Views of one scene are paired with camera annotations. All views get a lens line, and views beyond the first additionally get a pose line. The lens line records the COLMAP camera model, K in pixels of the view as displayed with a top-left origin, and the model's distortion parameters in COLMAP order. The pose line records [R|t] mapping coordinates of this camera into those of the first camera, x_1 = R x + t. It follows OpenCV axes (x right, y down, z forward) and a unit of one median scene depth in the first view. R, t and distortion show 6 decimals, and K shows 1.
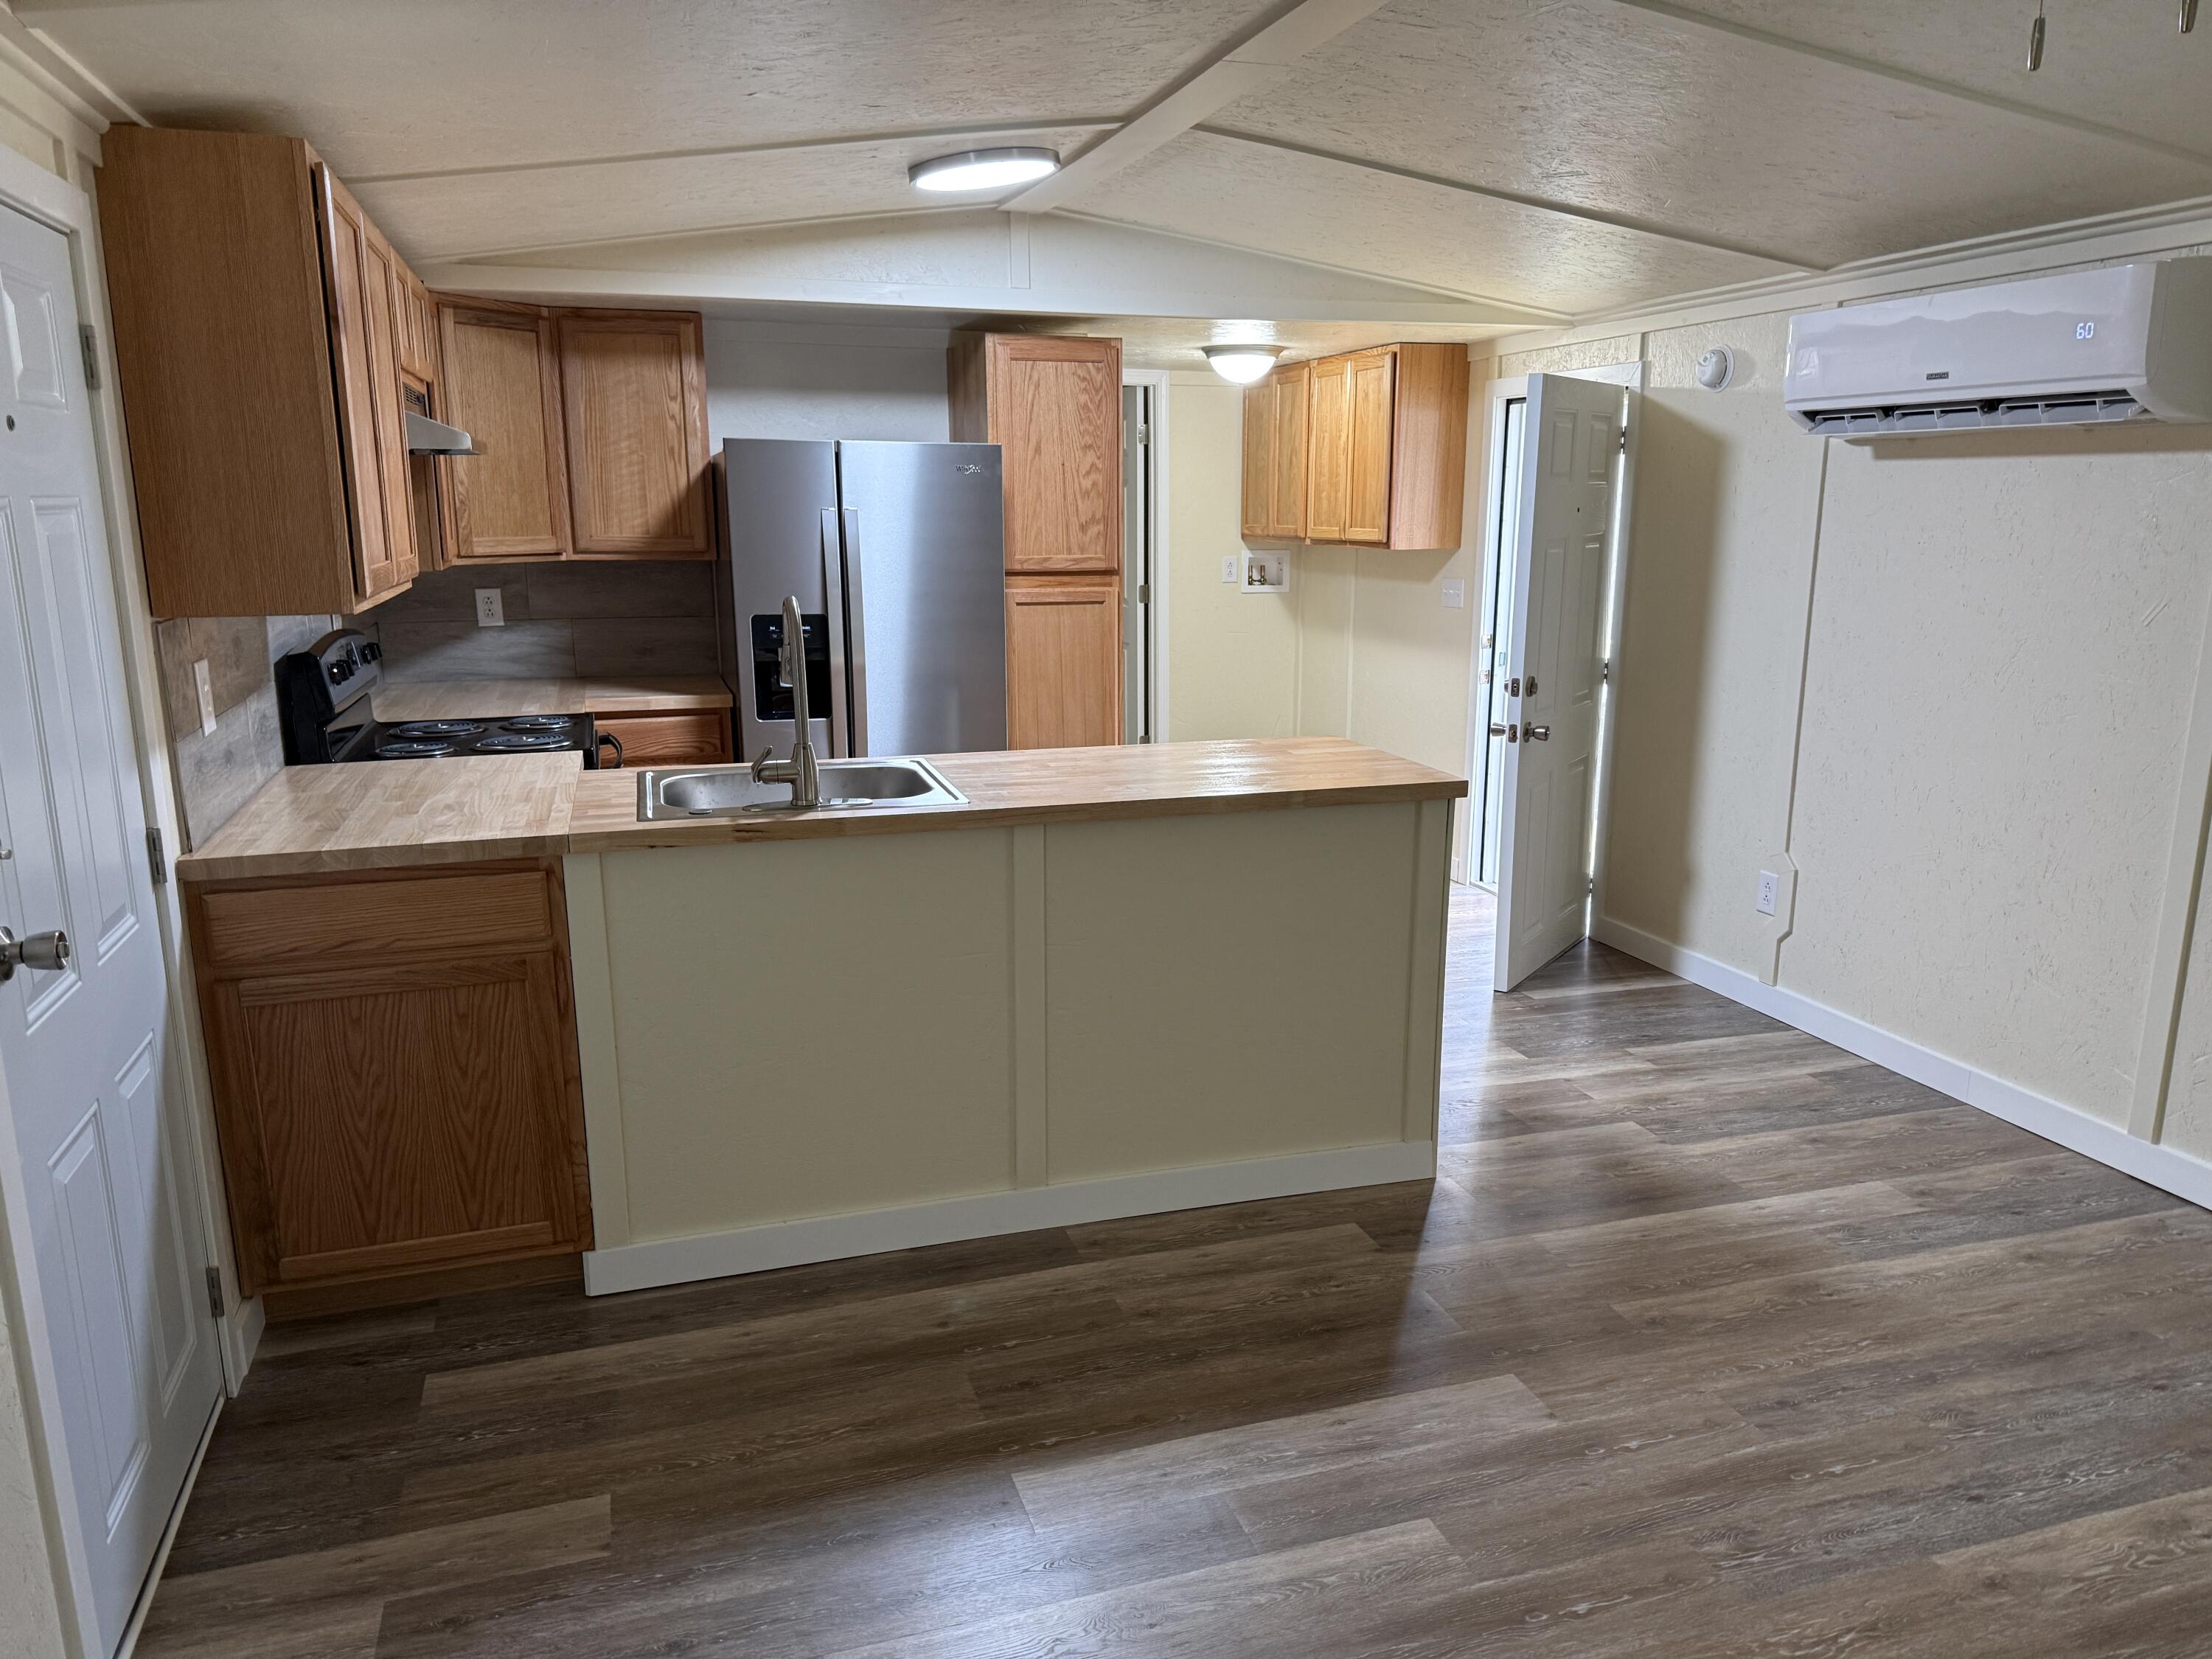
lens RADIAL K [[1555.5, 0, 1109.1], [0, 1555.5, 872.4], [0, 0, 1]] dist [0.094182, -0.134930]
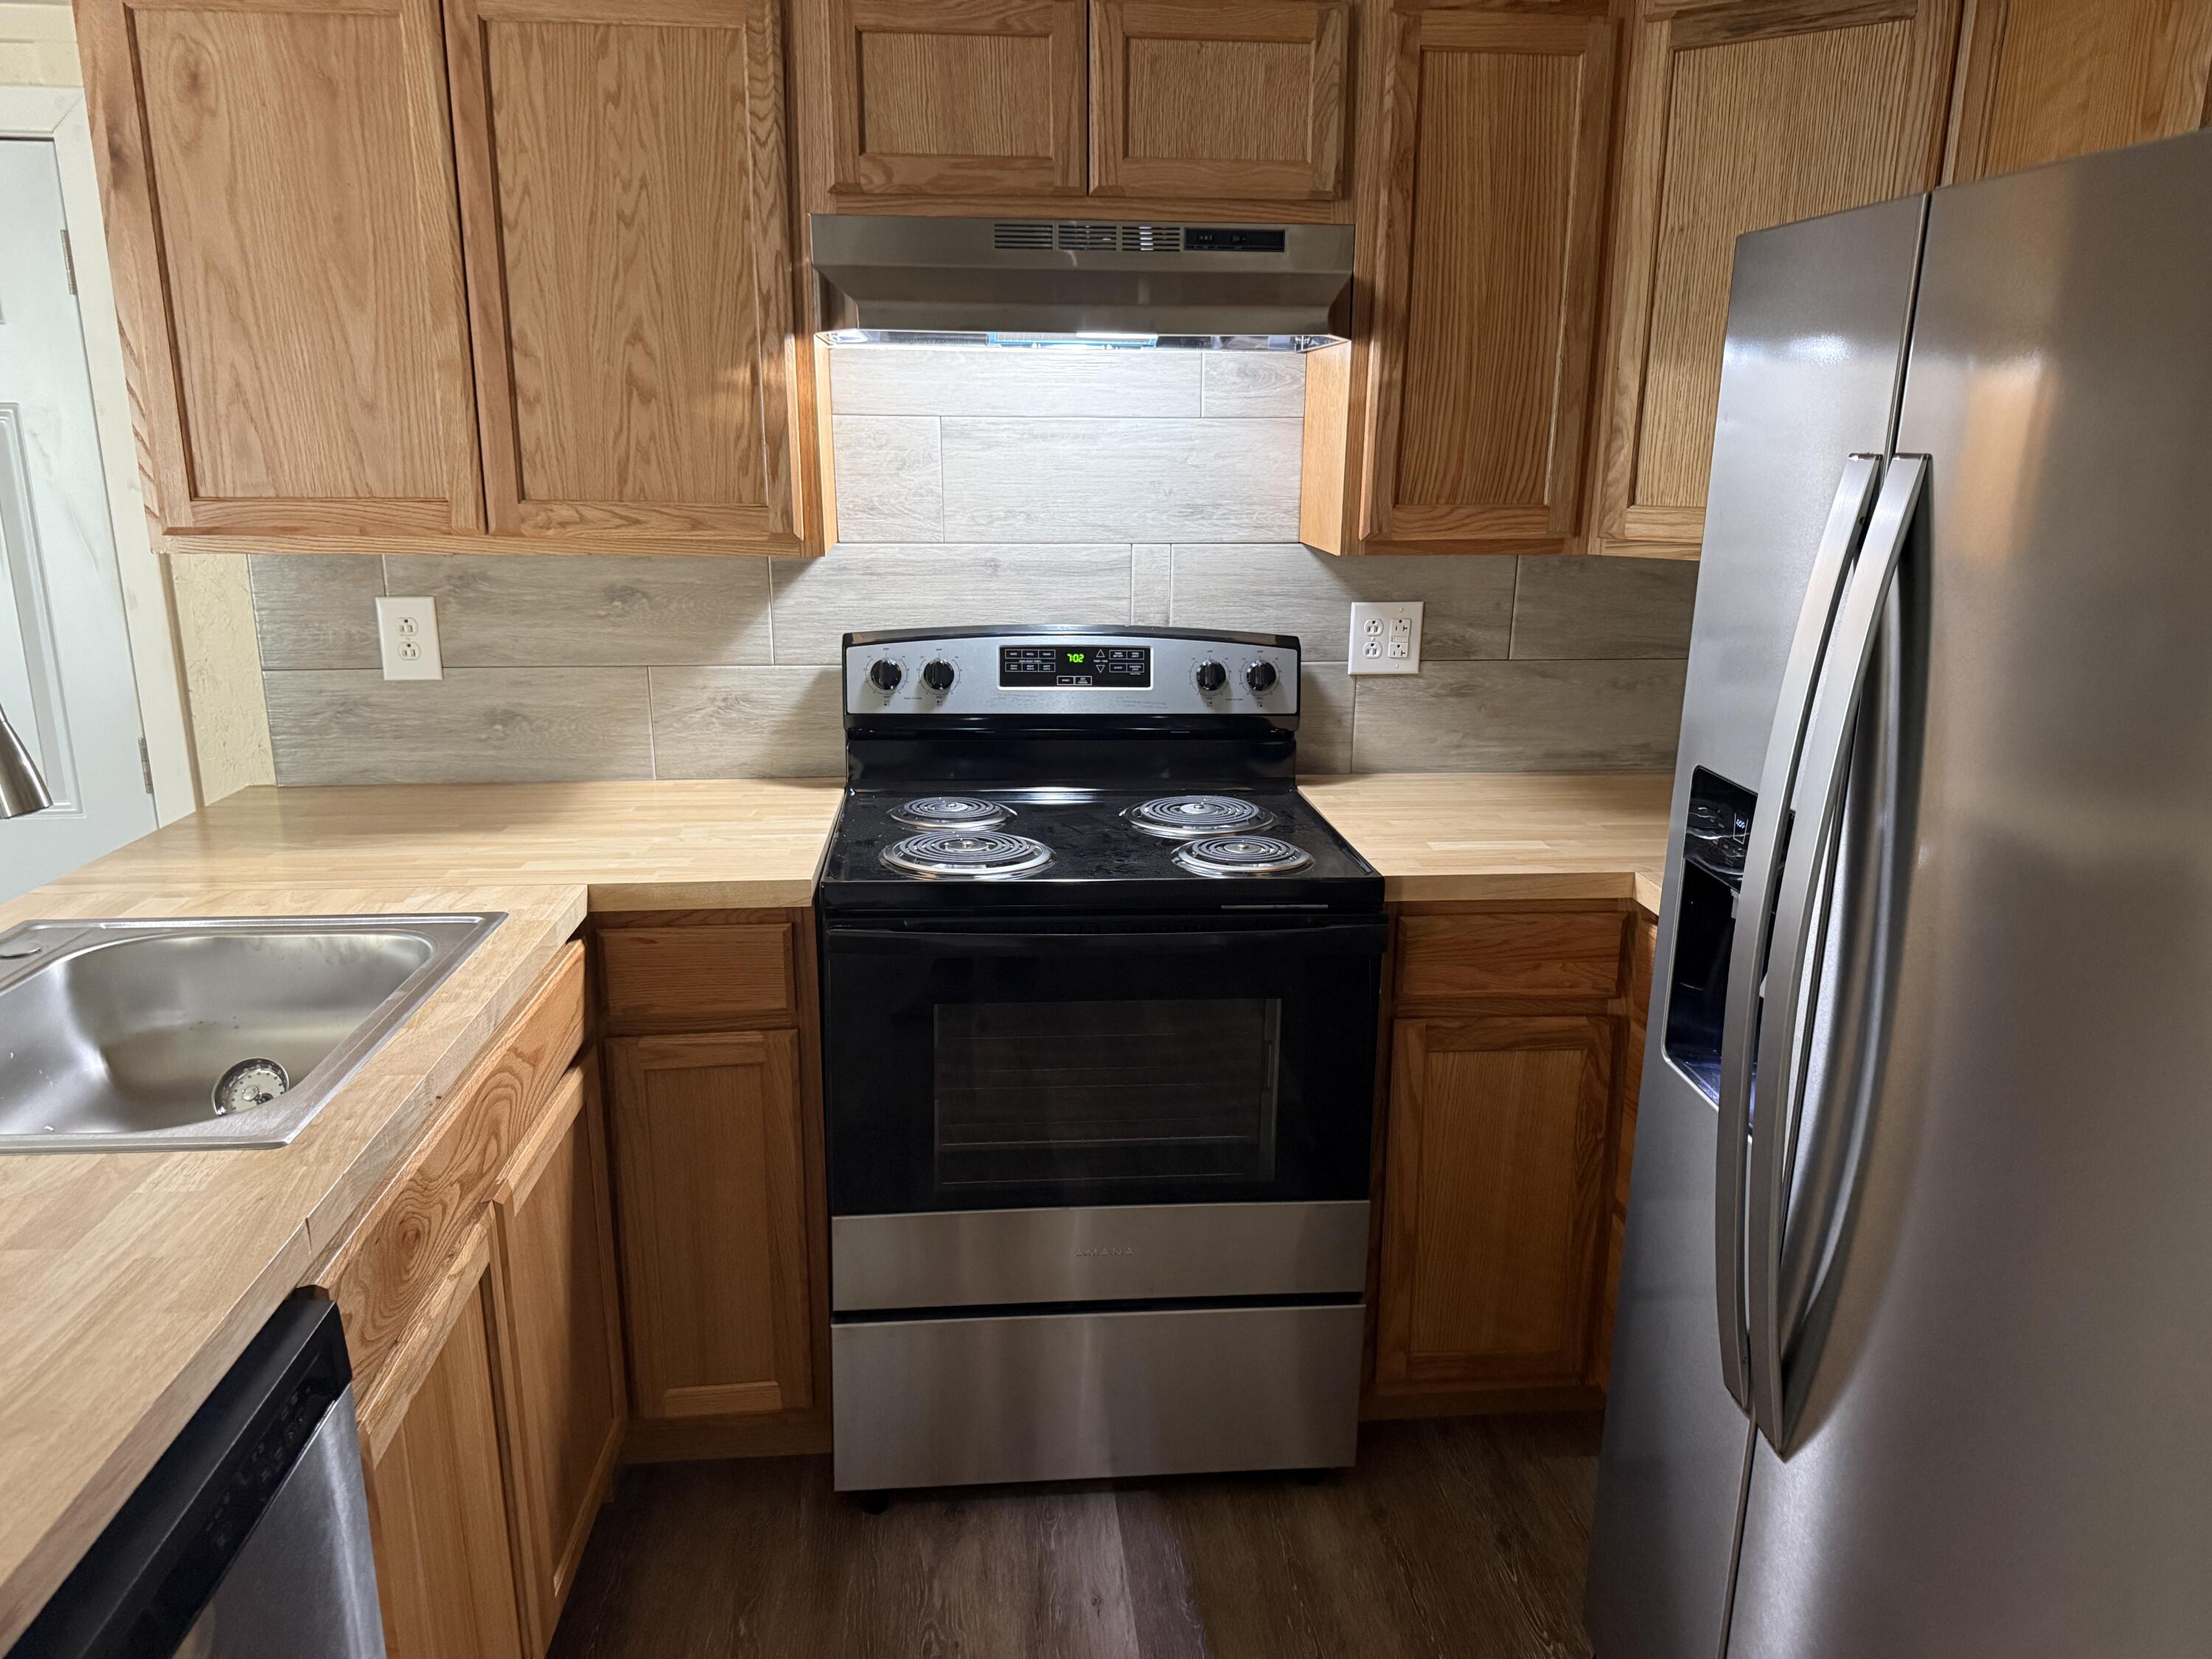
lens RADIAL K [[1573.4, 0, 1102.7], [0, 1573.4, 838.2], [0, 0, 1]] dist [0.054626, -0.075495]
pose [[-0.220840, 0.243450, -0.944437, 0.142462], [-0.233191, 0.927080, 0.293503, -0.243631], [0.947022, 0.285052, -0.147966, 1.035688]]
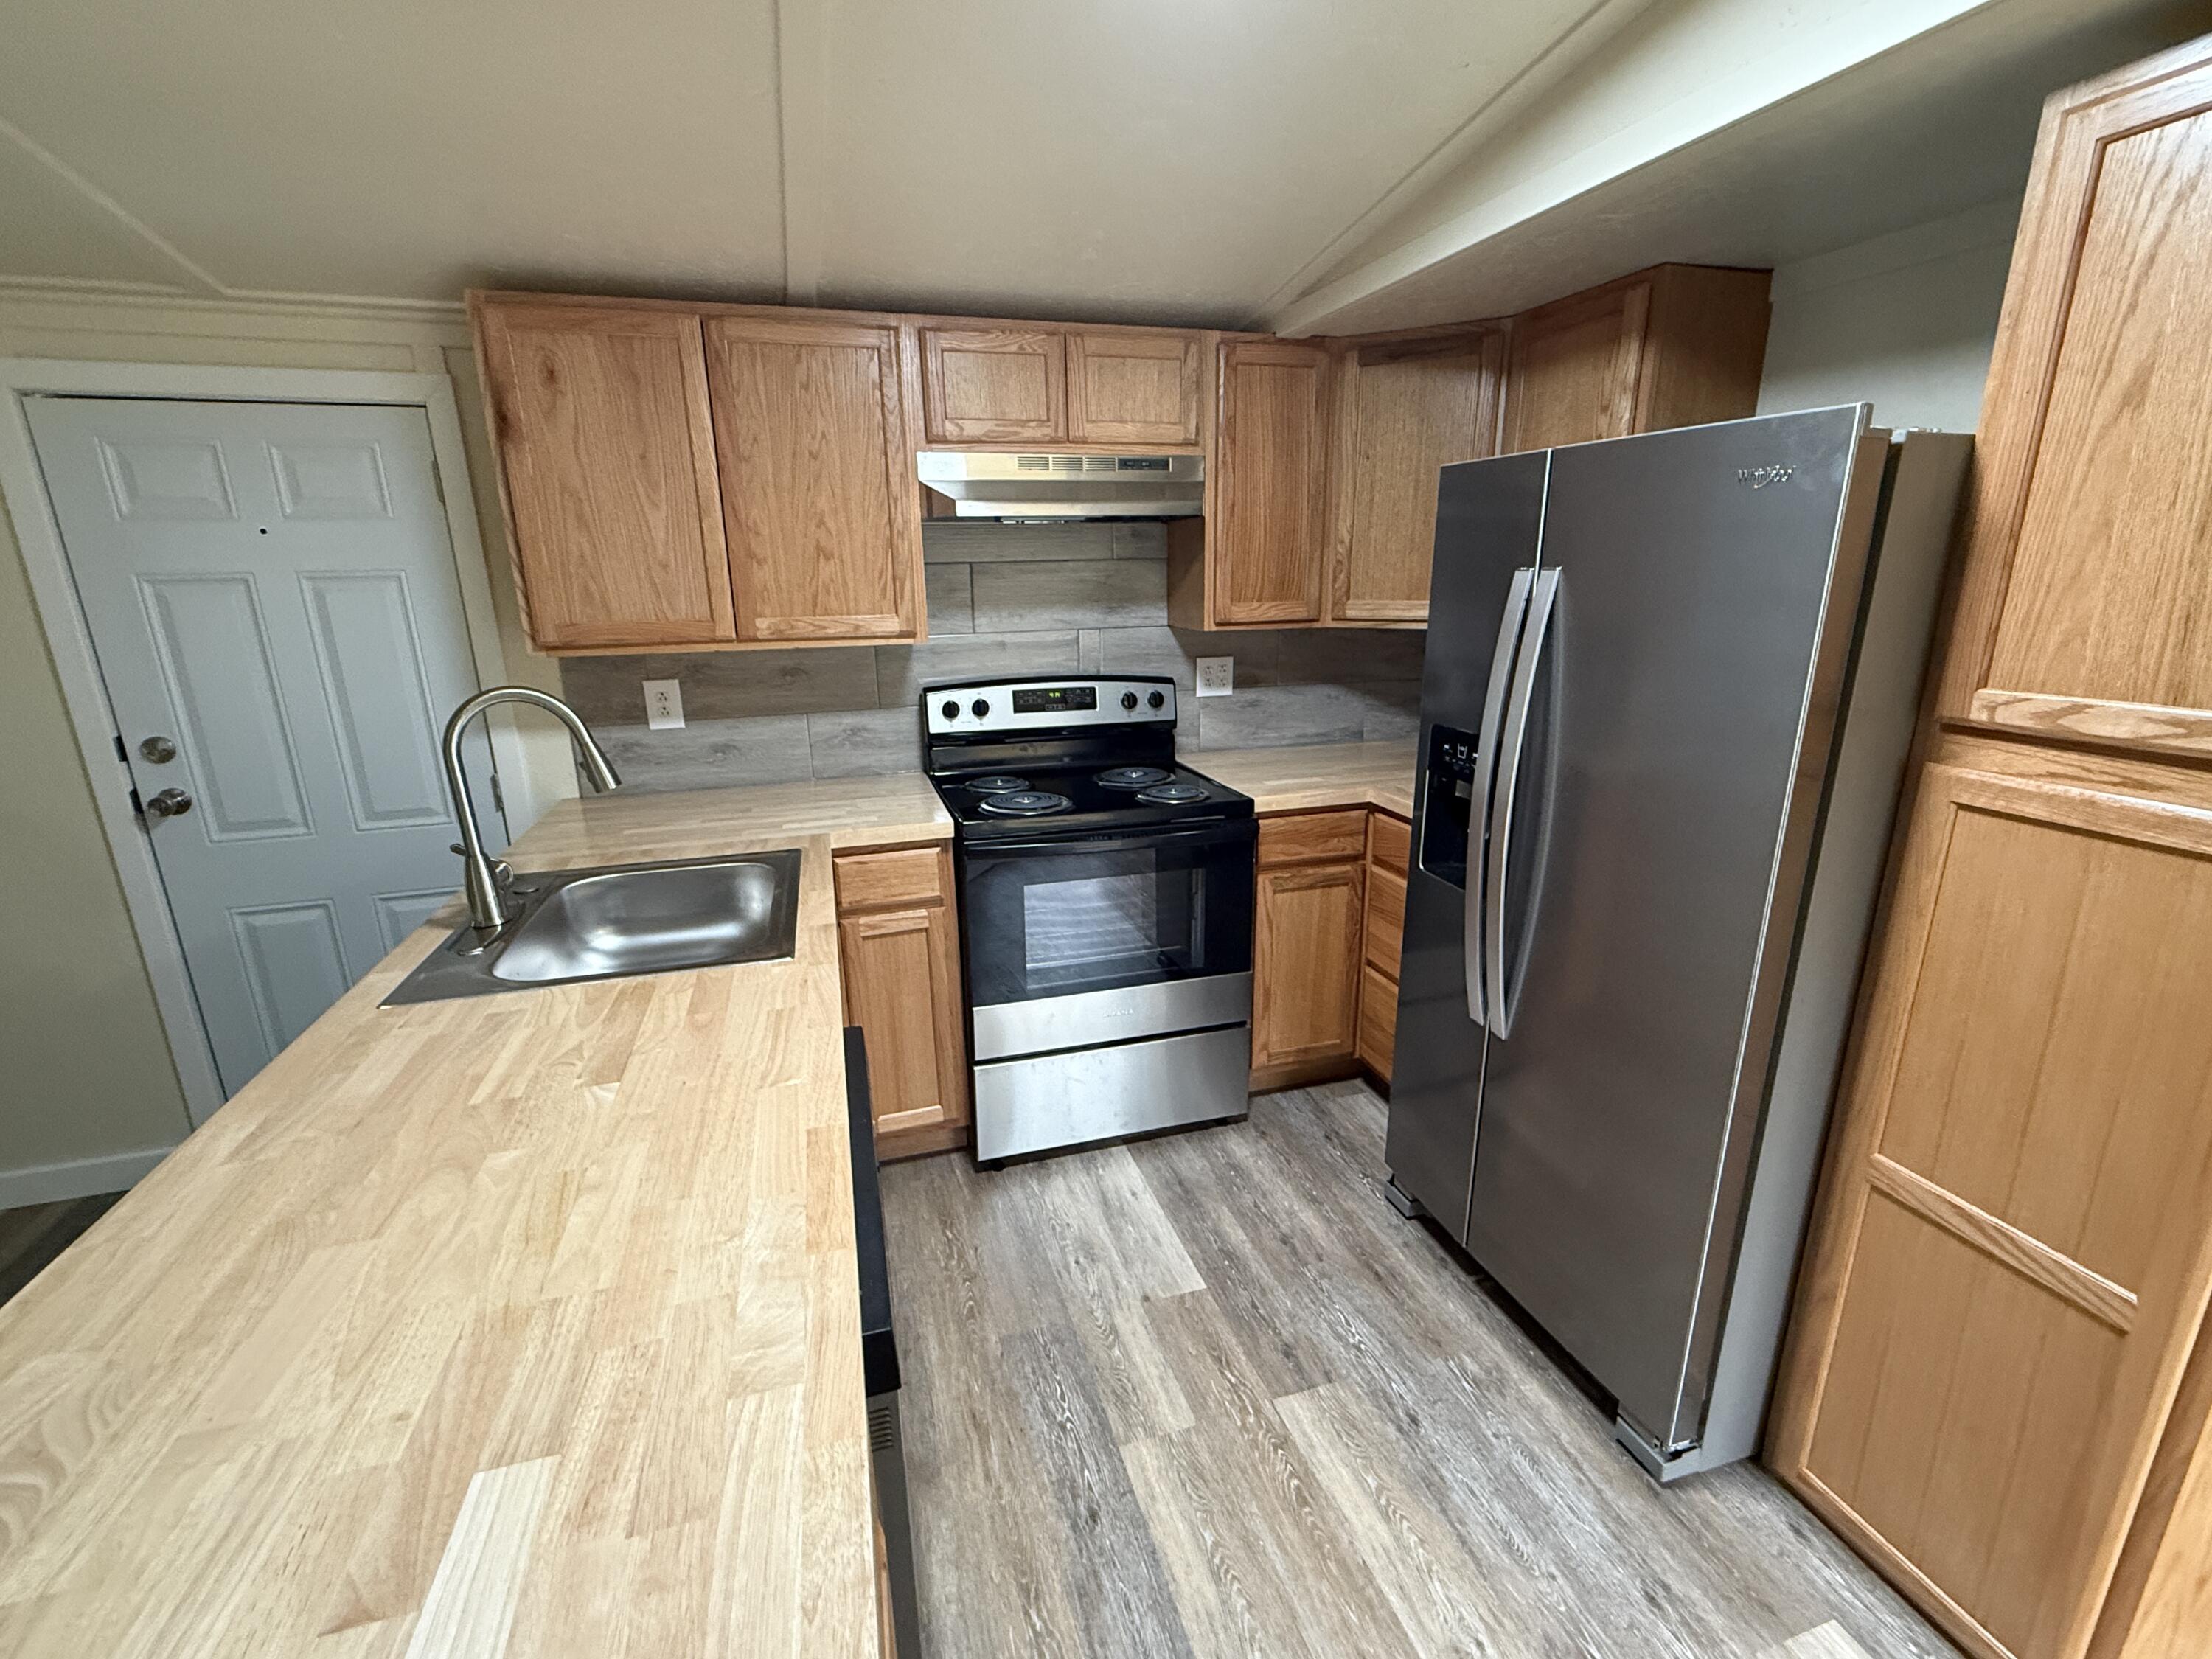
lens RADIAL K [[972.6, 0, 1098.3], [0, 972.6, 828.9], [0, 0, 1]] dist [0.001844, -0.000177]
pose [[-0.024349, 0.264421, -0.964100, 0.226768], [-0.214718, 0.940496, 0.263370, -0.224000], [0.976373, 0.213422, 0.033876, 0.942832]]
